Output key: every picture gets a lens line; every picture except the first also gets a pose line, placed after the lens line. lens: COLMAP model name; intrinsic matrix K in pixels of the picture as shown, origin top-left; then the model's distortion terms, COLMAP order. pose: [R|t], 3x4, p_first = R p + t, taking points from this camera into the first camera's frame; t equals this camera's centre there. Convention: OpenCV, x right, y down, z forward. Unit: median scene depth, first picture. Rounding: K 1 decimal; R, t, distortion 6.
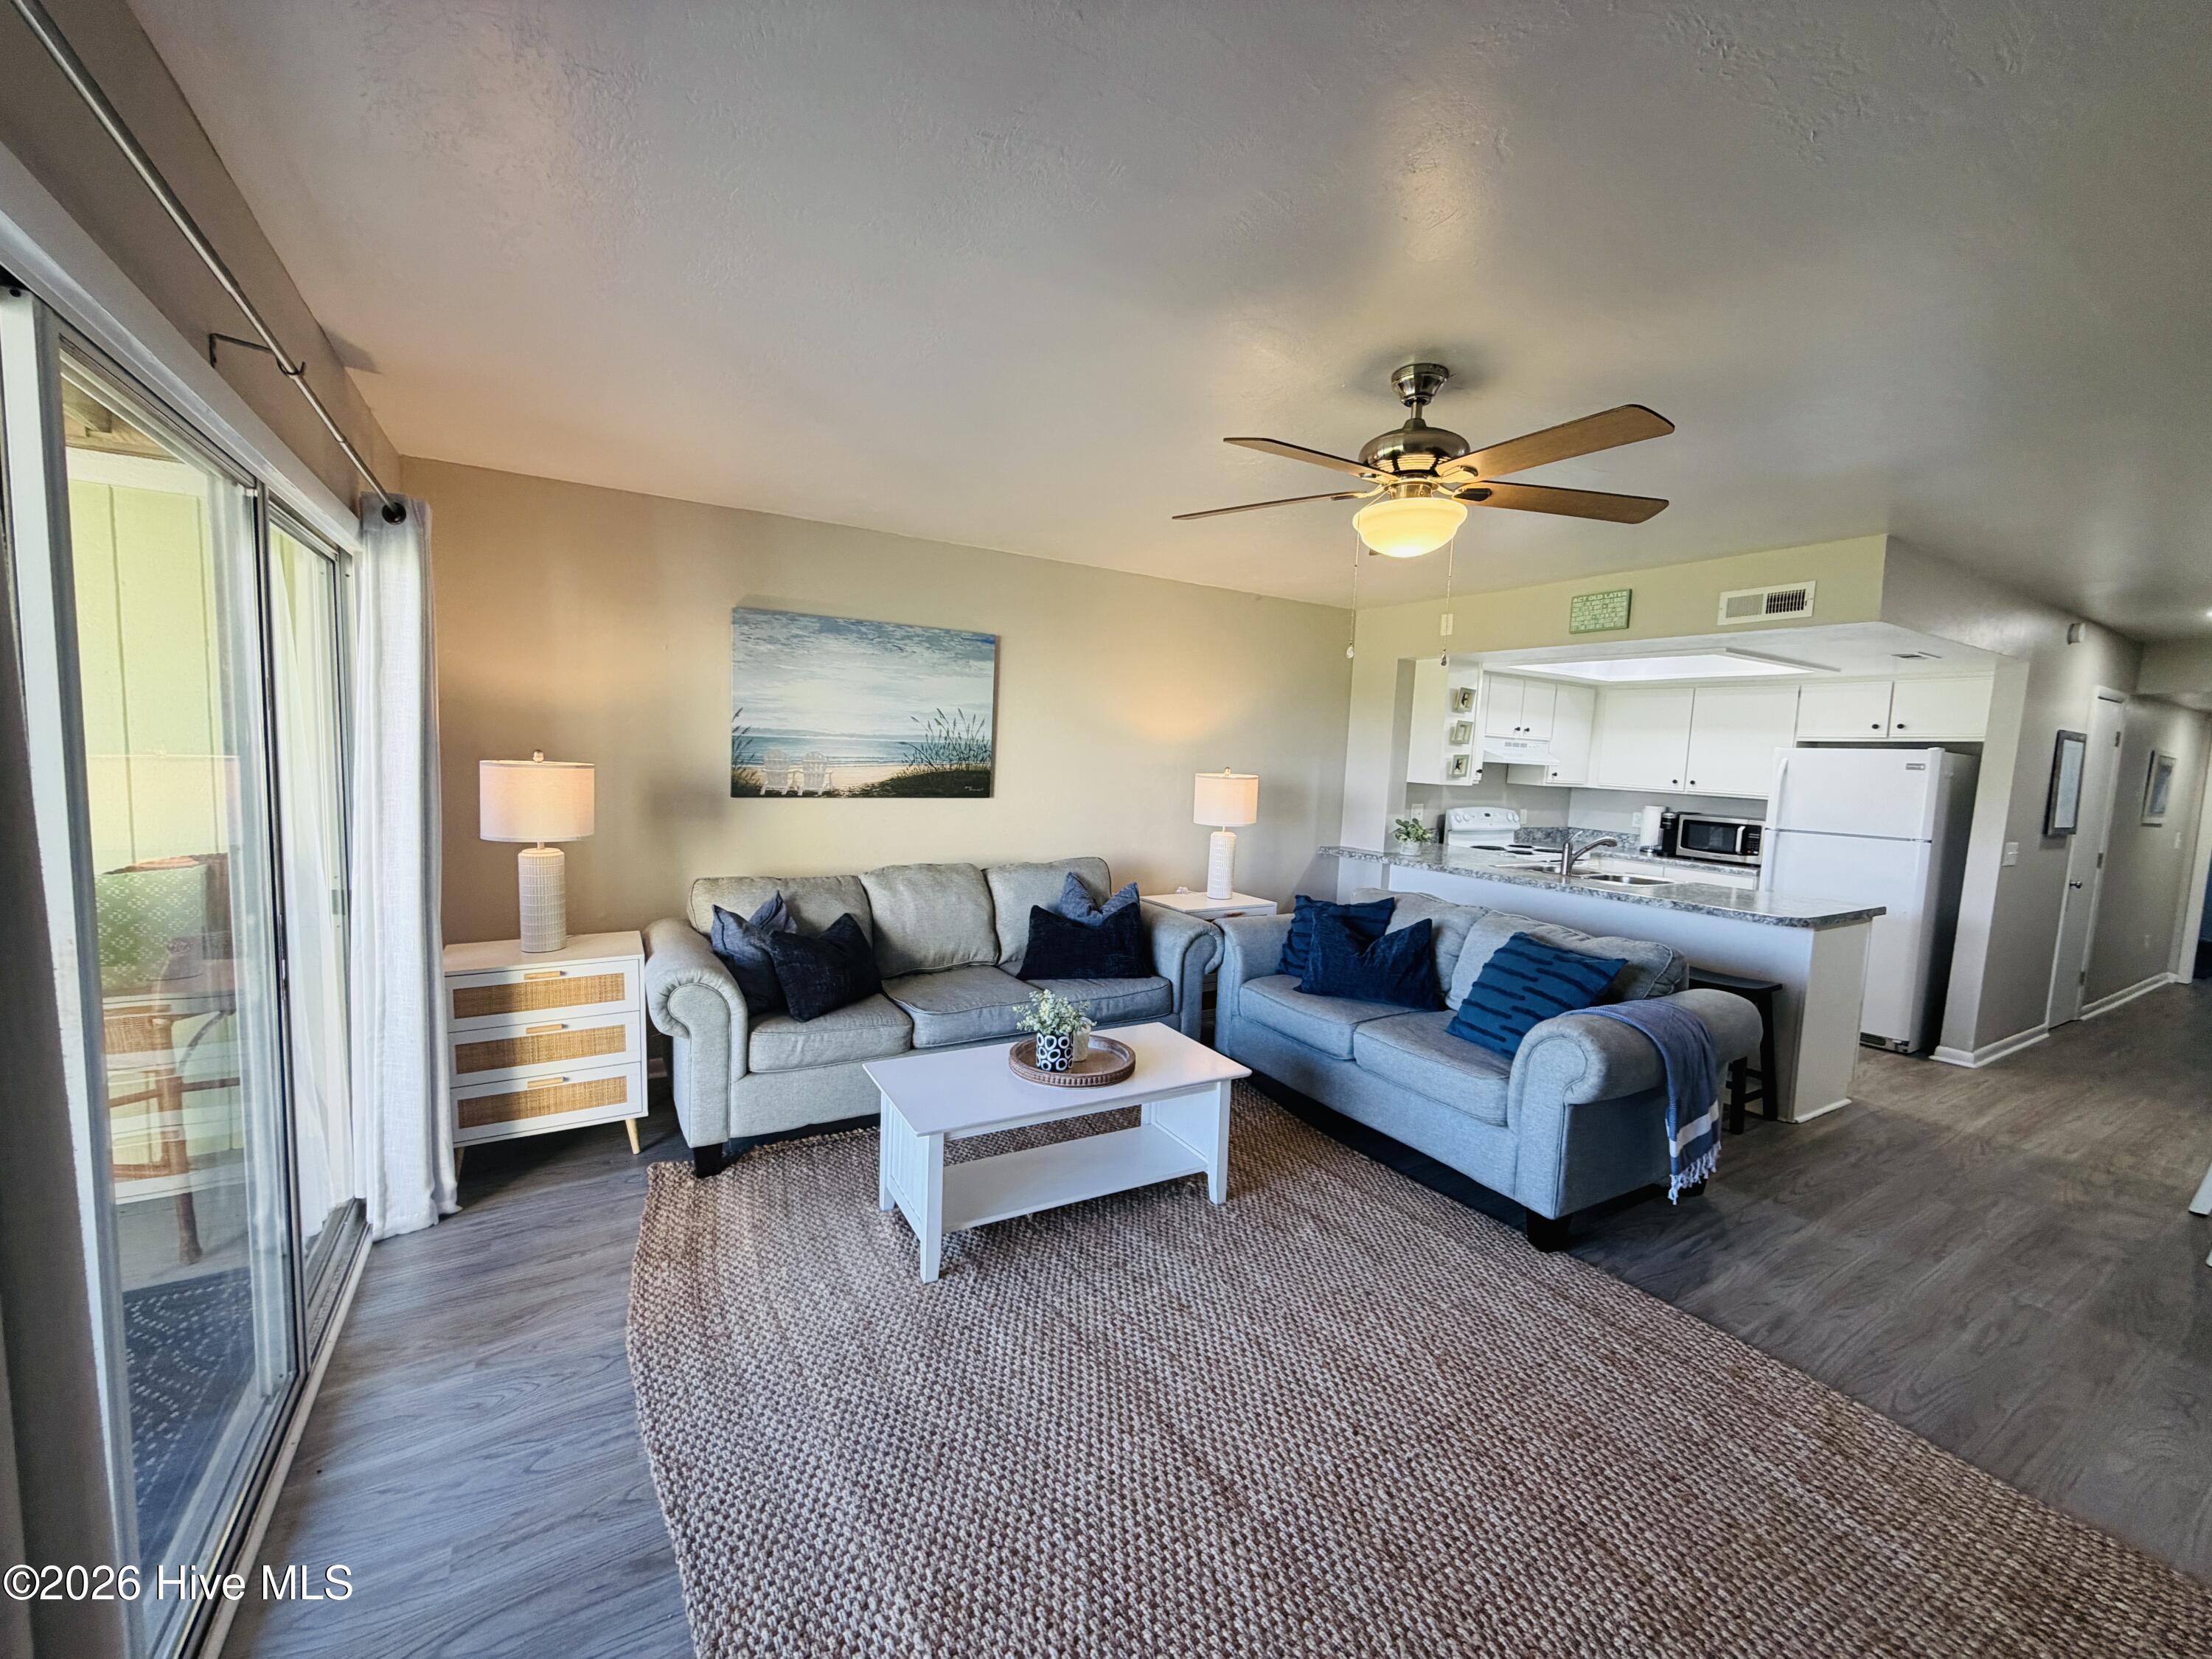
lens RADIAL K [[881.8, 0, 1098.7], [0, 881.8, 826.9], [0, 0, 1]] dist [-0.003349, 0.000615]
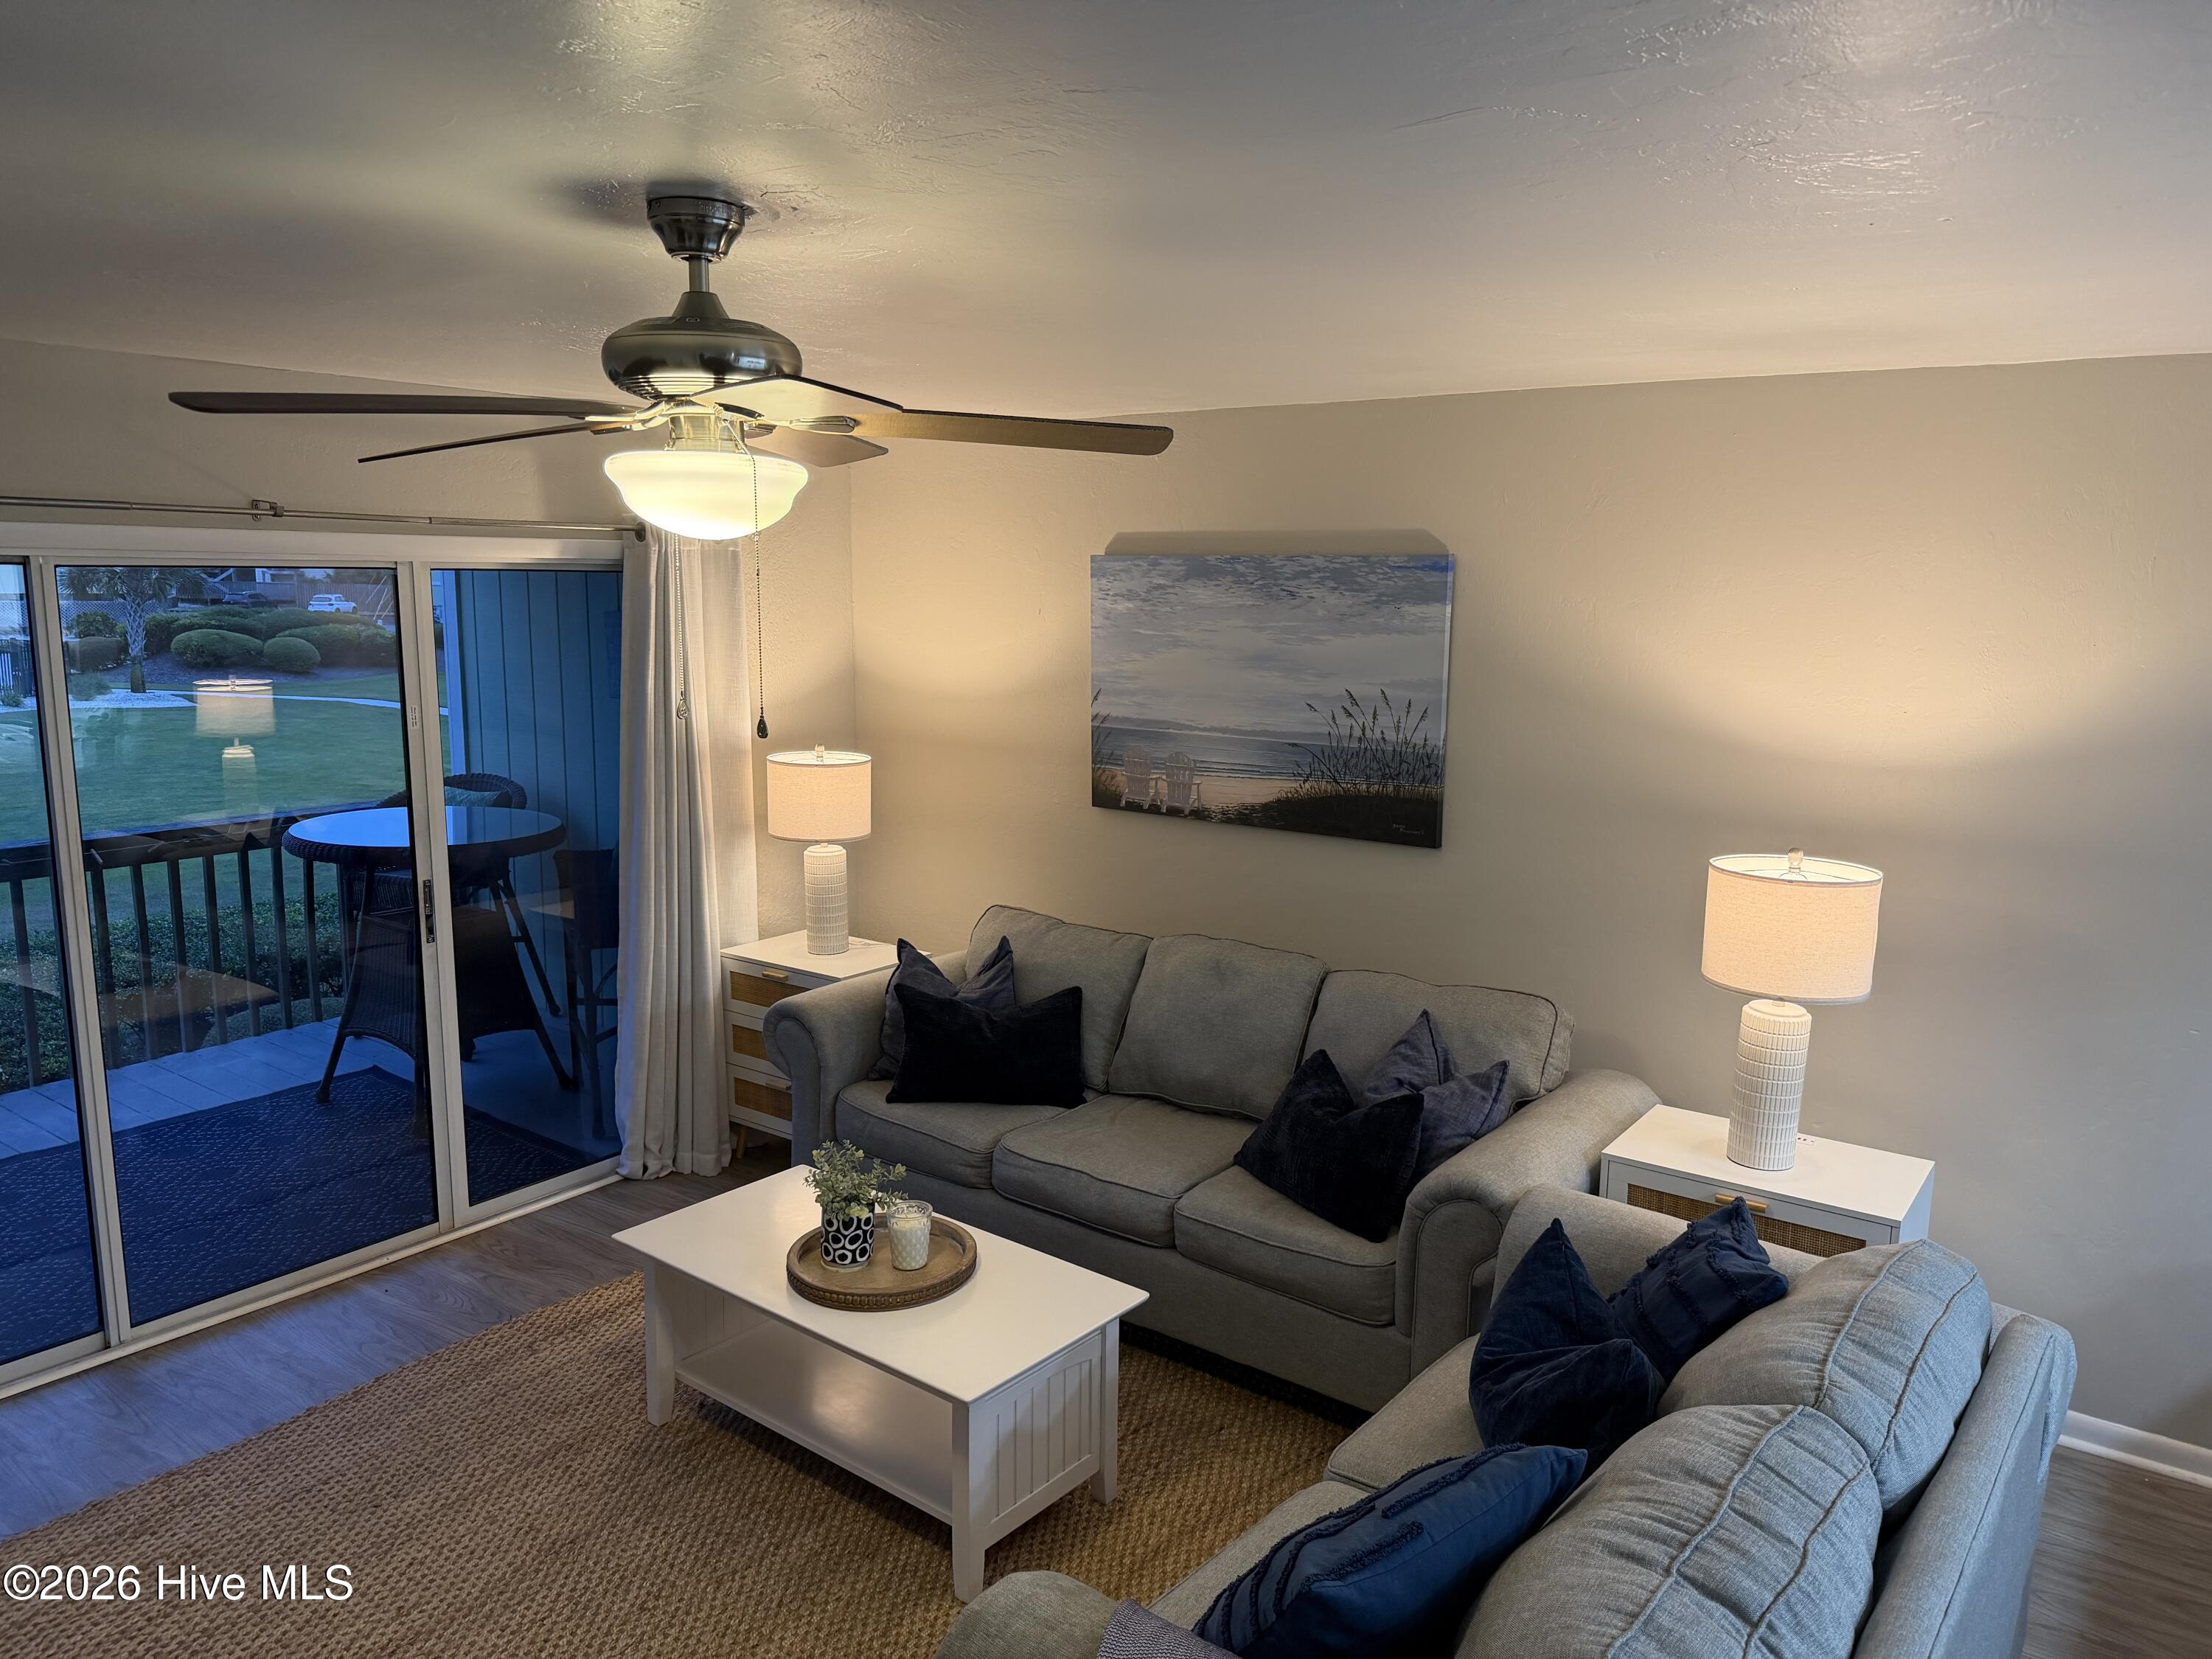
lens RADIAL K [[1533.9, 0, 1108.2], [0, 1533.9, 832.3], [0, 0, 1]] dist [0.128023, -0.202276]
pose [[0.384030, 0.120578, -0.915413, 0.714700], [-0.082747, 0.991941, 0.095945, -0.124148], [0.919605, 0.038902, 0.390913, 0.445434]]
